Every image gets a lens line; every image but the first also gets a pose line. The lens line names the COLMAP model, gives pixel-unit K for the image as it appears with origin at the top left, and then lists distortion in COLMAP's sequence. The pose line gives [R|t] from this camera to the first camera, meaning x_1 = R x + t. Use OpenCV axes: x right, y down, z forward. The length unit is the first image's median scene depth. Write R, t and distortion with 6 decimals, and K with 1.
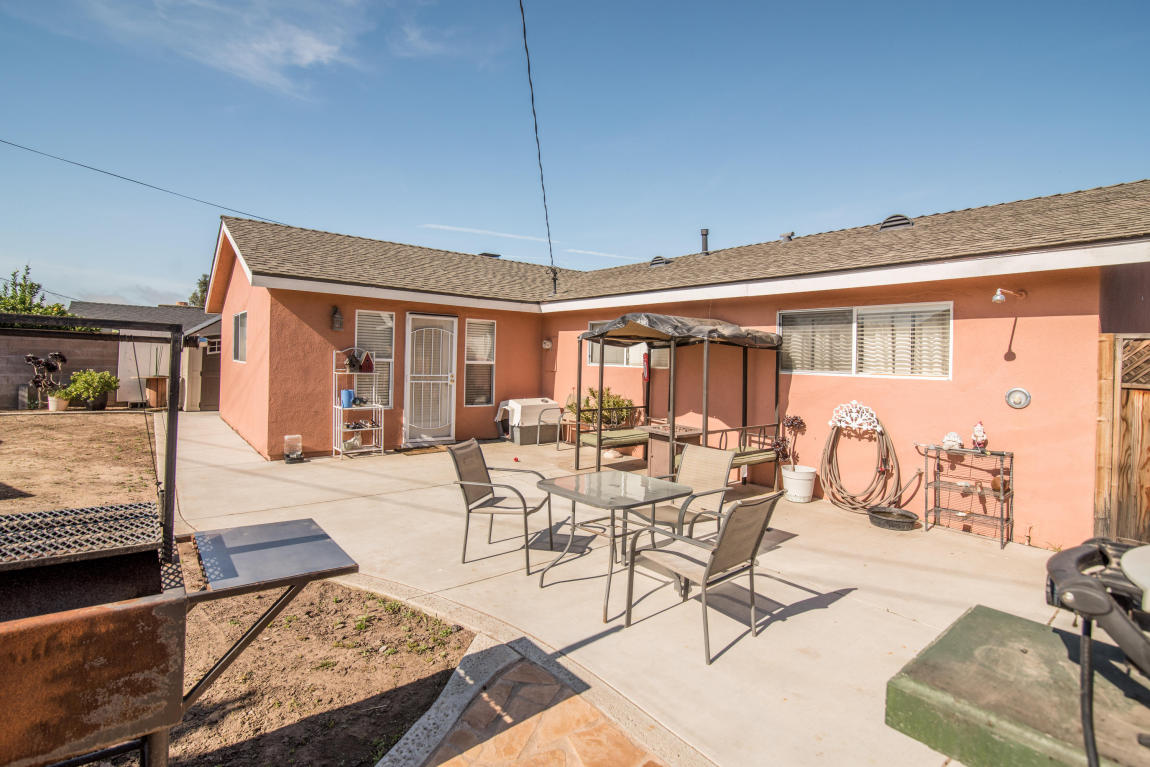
lens RADIAL K [[542.8, 0, 580.7], [0, 542.8, 382.7], [0, 0, 1]] dist [0.008473, -0.000096]
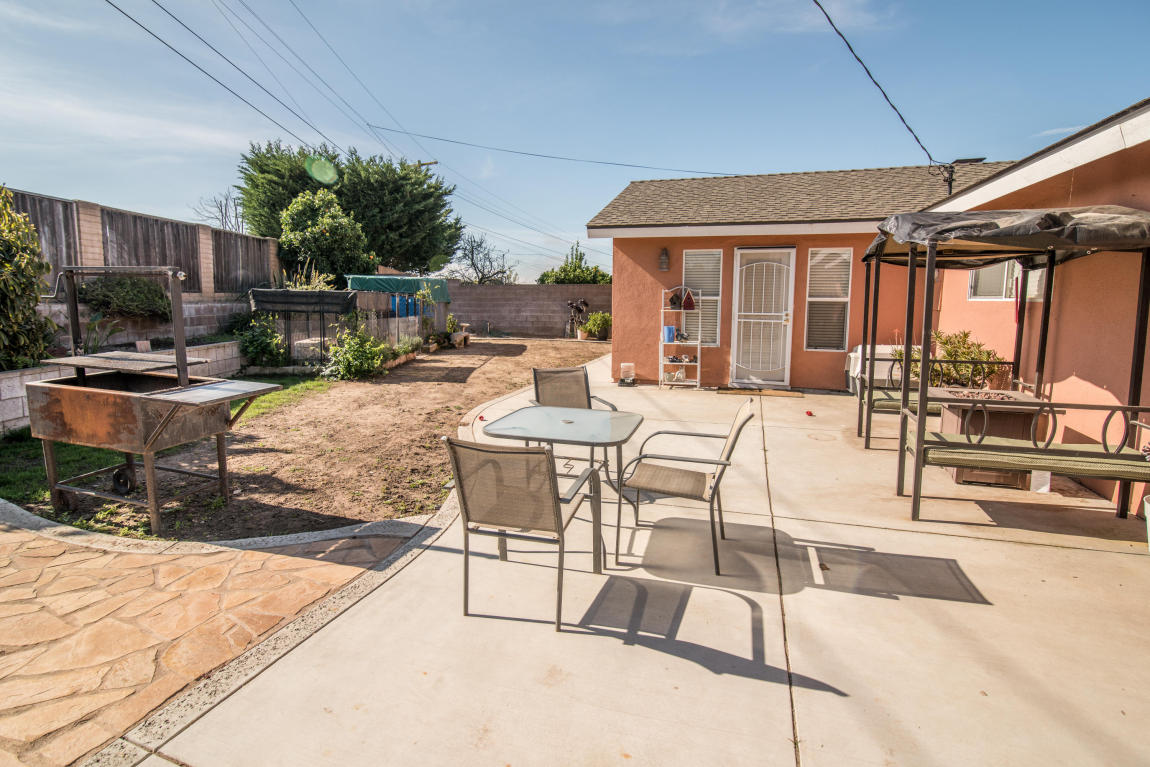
lens RADIAL K [[542.8, 0, 579.8], [0, 542.8, 375.1], [0, 0, 1]] dist [0.008473, -0.000096]
pose [[0.553522, 0.093562, -0.827563, 0.376200], [-0.028873, 0.995228, 0.093206, 0.014796], [0.832334, -0.027697, 0.553582, 0.245997]]
